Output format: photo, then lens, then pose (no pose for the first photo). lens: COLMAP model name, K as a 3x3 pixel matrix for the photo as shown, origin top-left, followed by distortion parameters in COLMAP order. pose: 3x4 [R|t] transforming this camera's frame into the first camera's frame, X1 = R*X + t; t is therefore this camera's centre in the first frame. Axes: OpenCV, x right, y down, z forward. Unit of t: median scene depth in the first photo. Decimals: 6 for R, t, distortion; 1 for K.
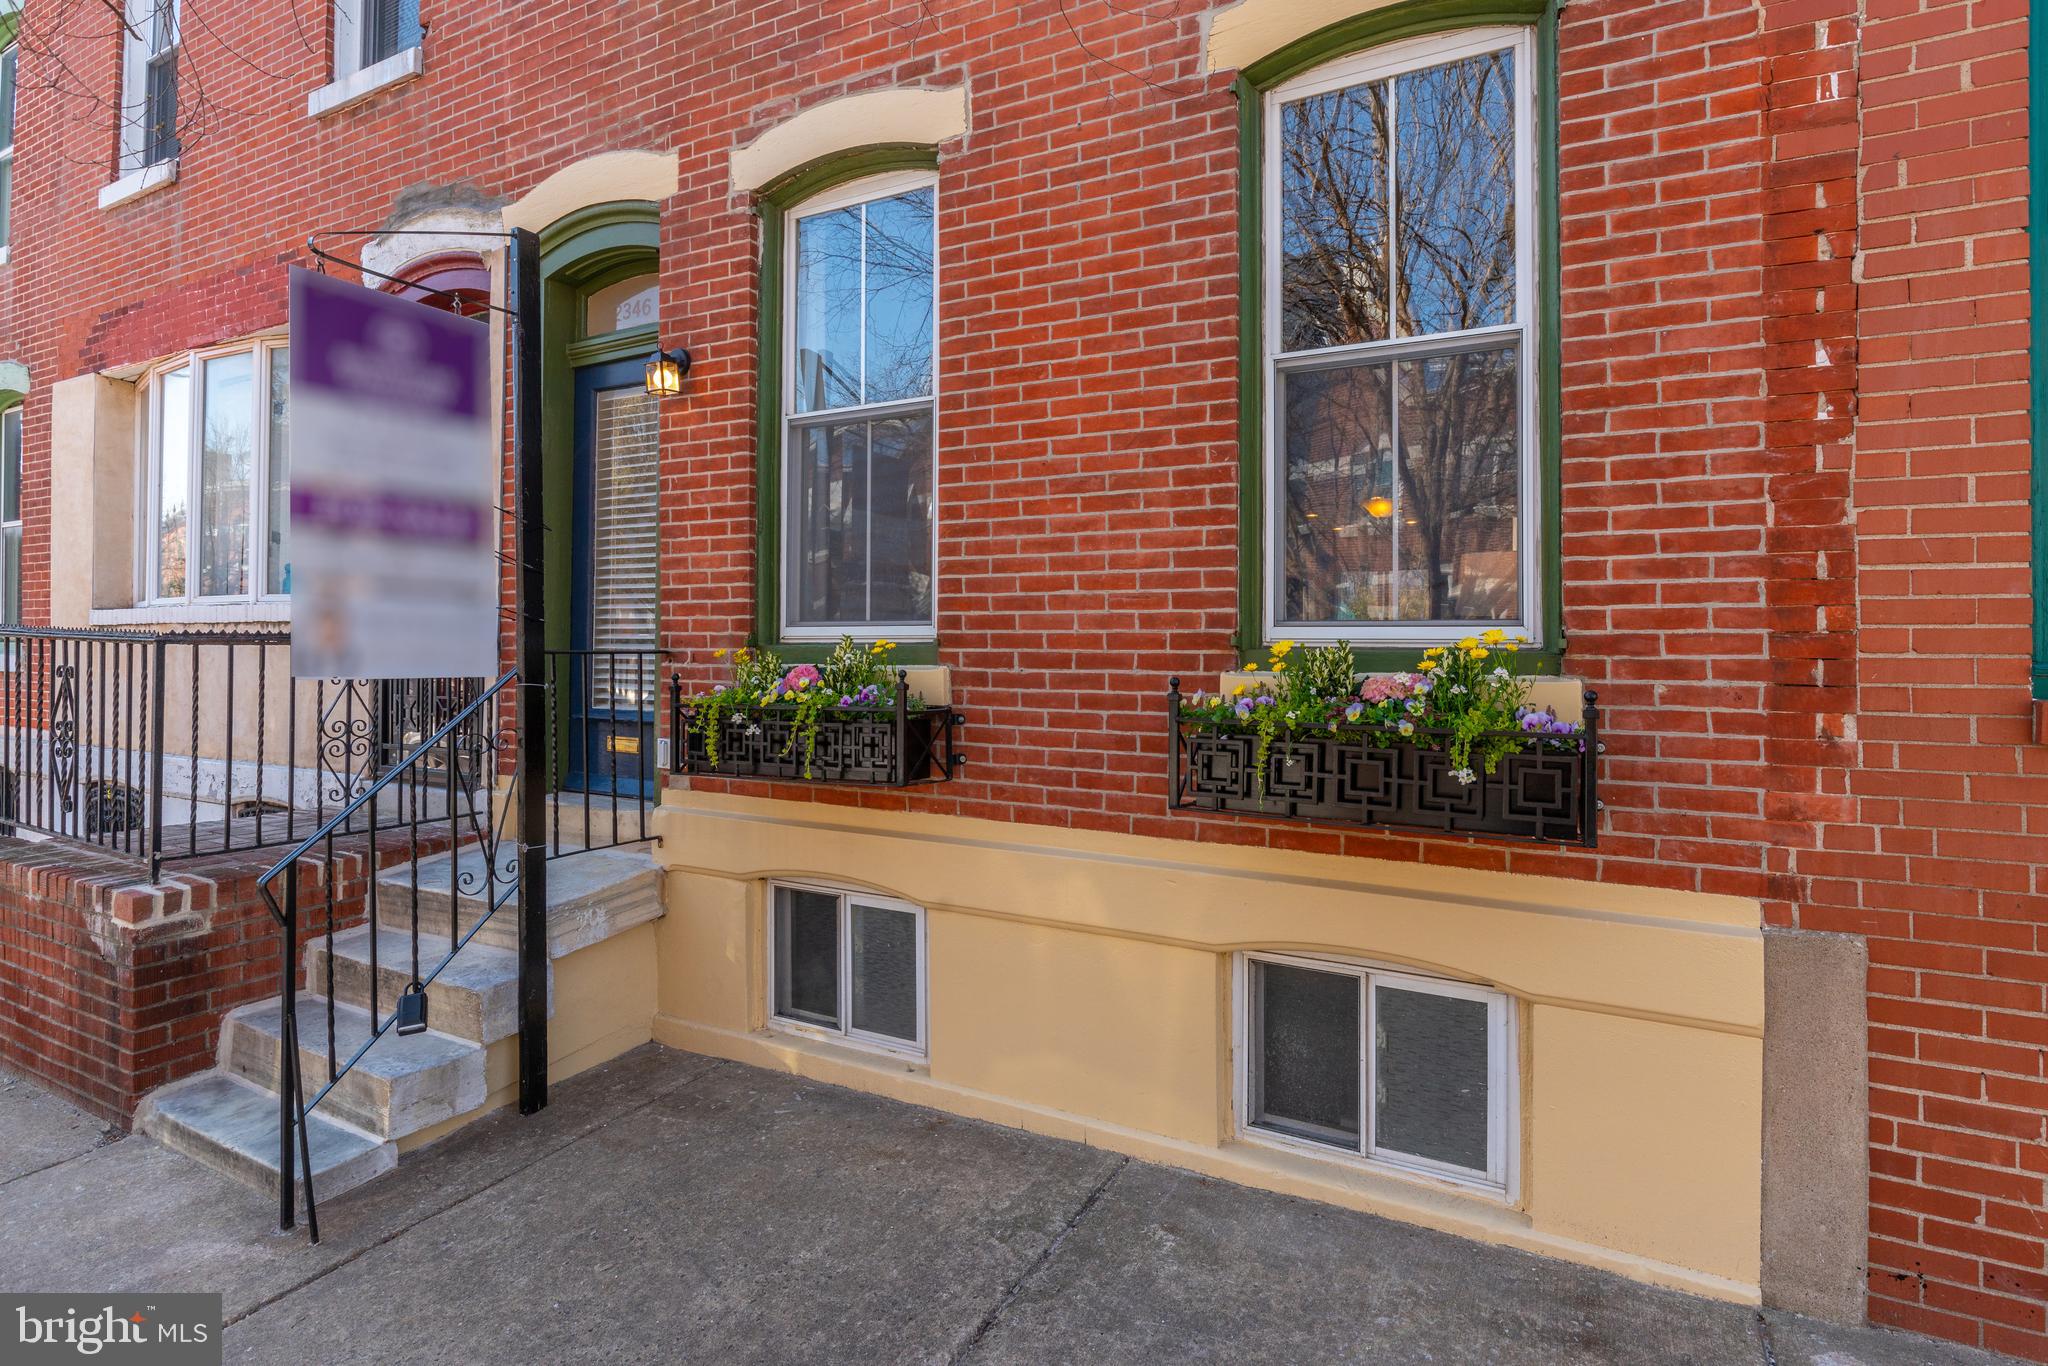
lens RADIAL K [[949.5, 0, 1024.0], [0, 949.5, 666.4], [0, 0, 1]] dist [-0.001716, -0.002196]
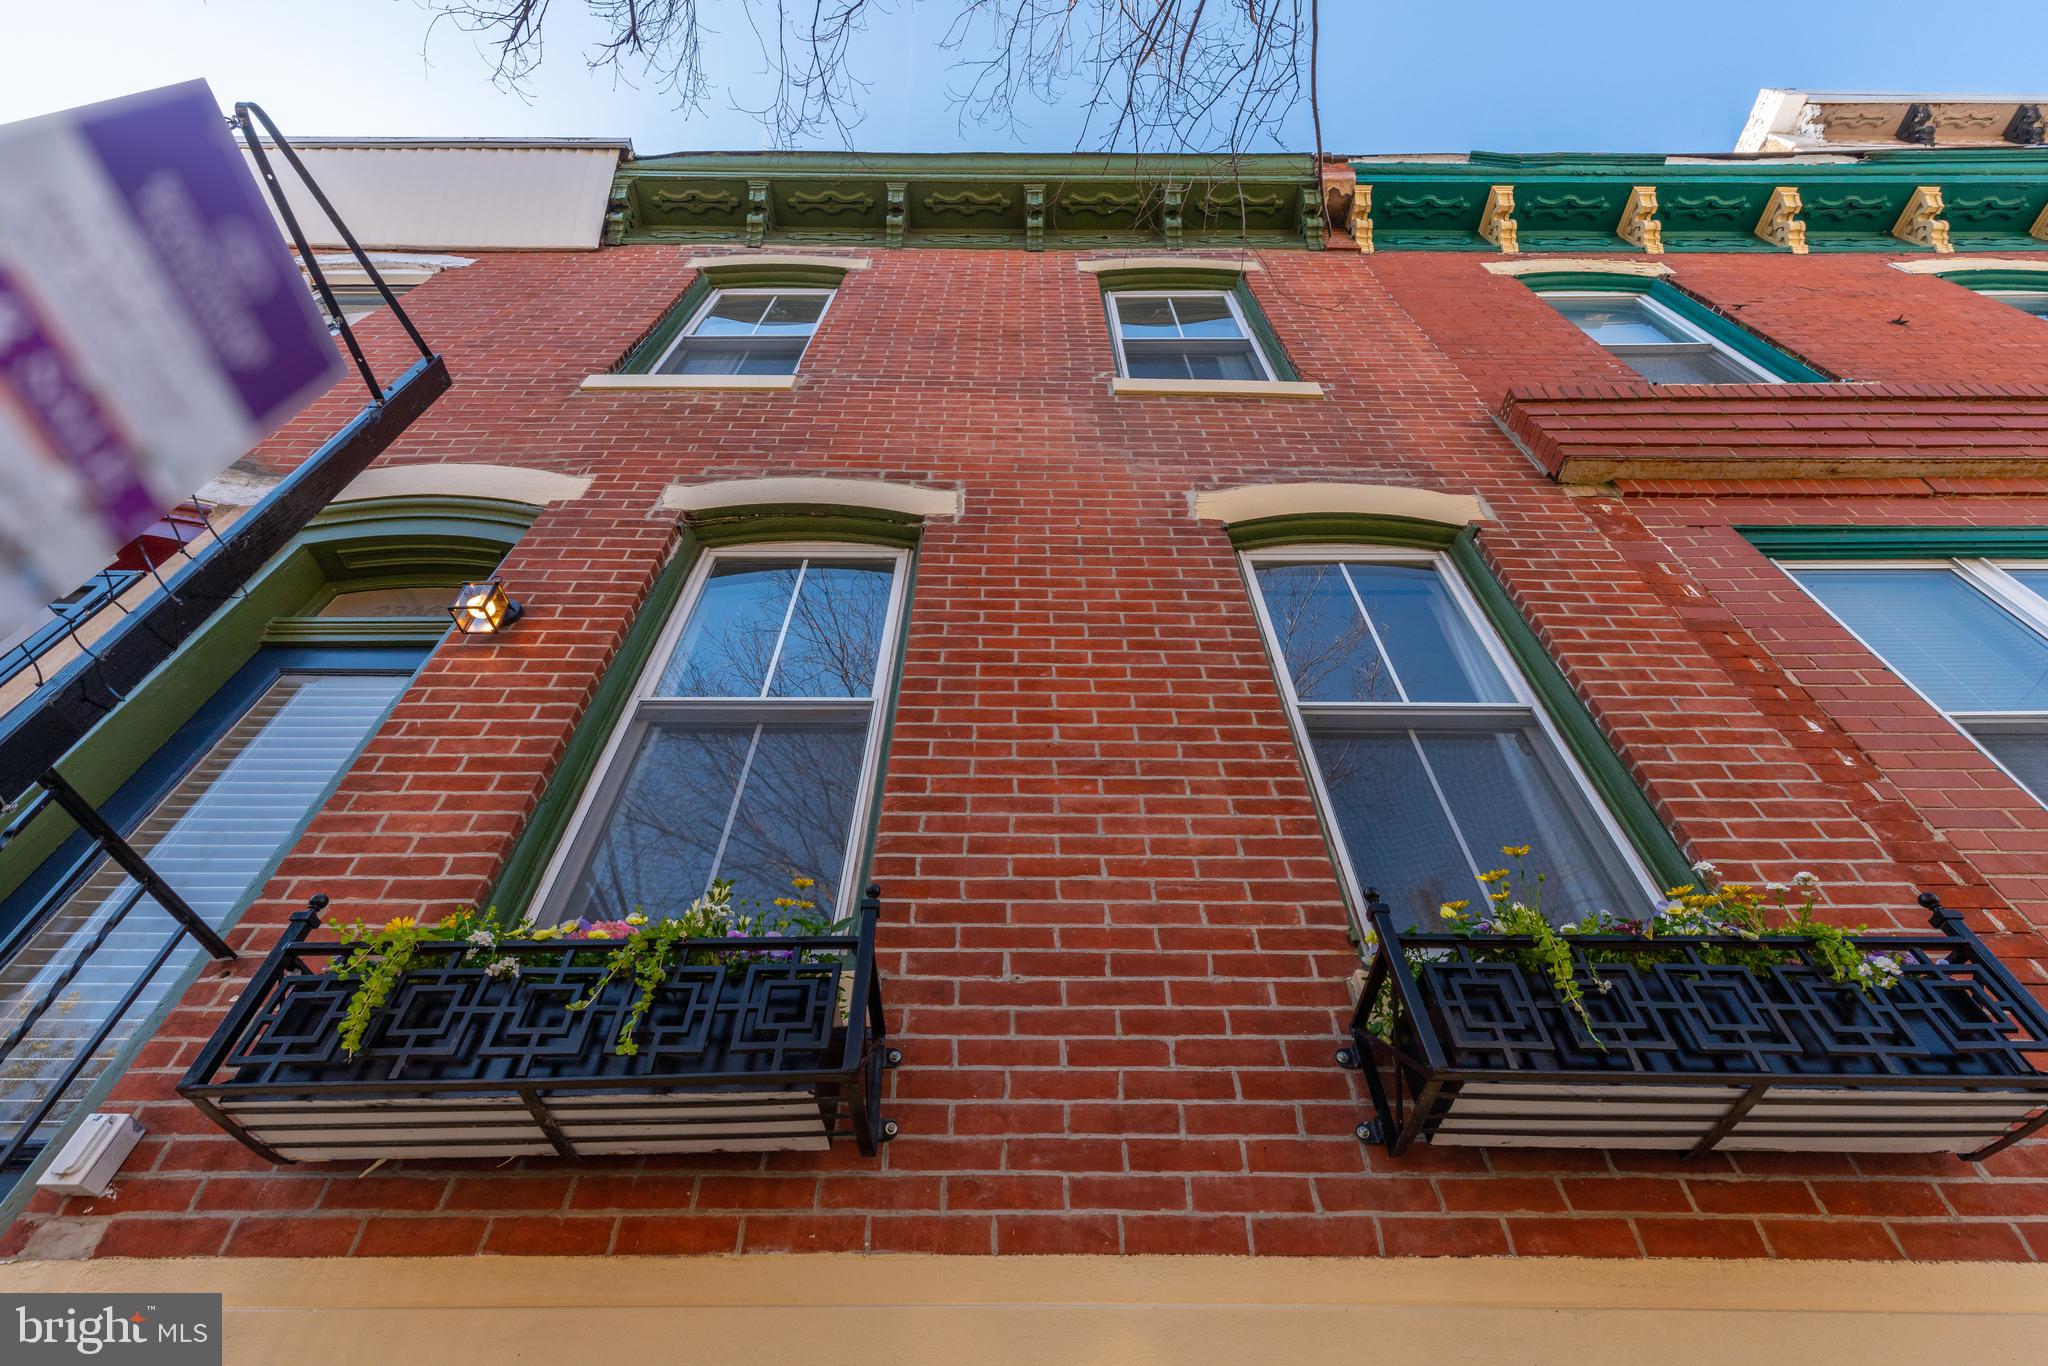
lens RADIAL K [[941.5, 0, 1033.0], [0, 941.5, 683.3], [0, 0, 1]] dist [0.008544, -0.002555]
pose [[0.891175, 0.338251, 0.302313, -0.251227], [0.006274, 0.657134, -0.753748, 0.351195], [-0.453616, 0.673618, 0.583499, 0.527002]]
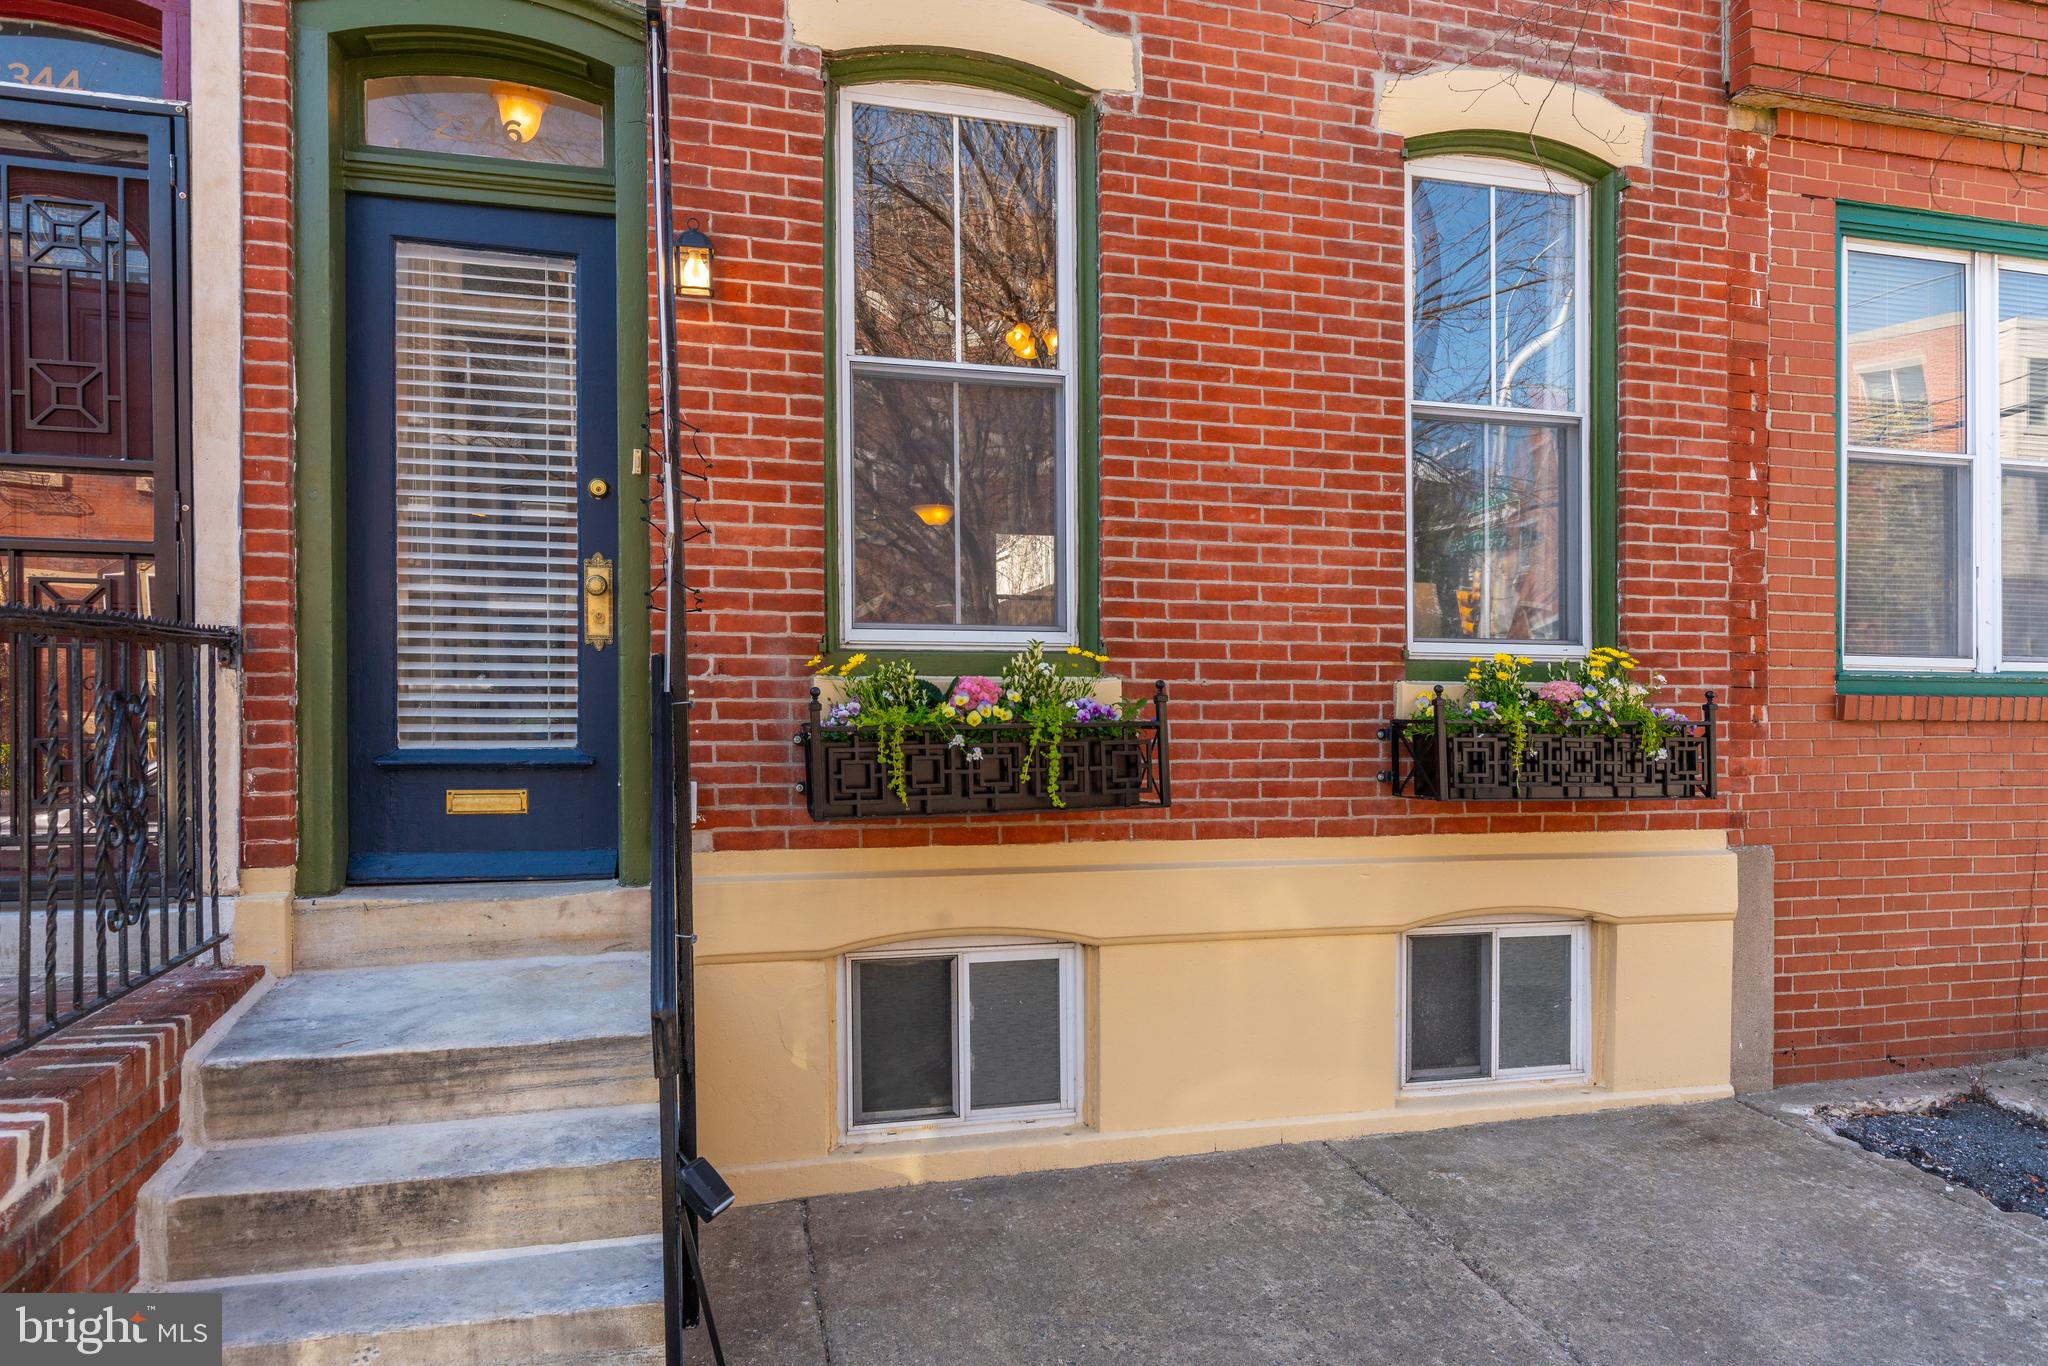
lens RADIAL K [[1232.4, 0, 1030.5], [0, 1232.4, 689.9], [0, 0, 1]] dist [0.004411, -0.004791]
pose [[0.761104, -0.014244, 0.648474, -0.981366], [0.002004, 0.999806, 0.019609, -0.012688], [-0.648627, -0.013625, 0.760985, 0.166708]]
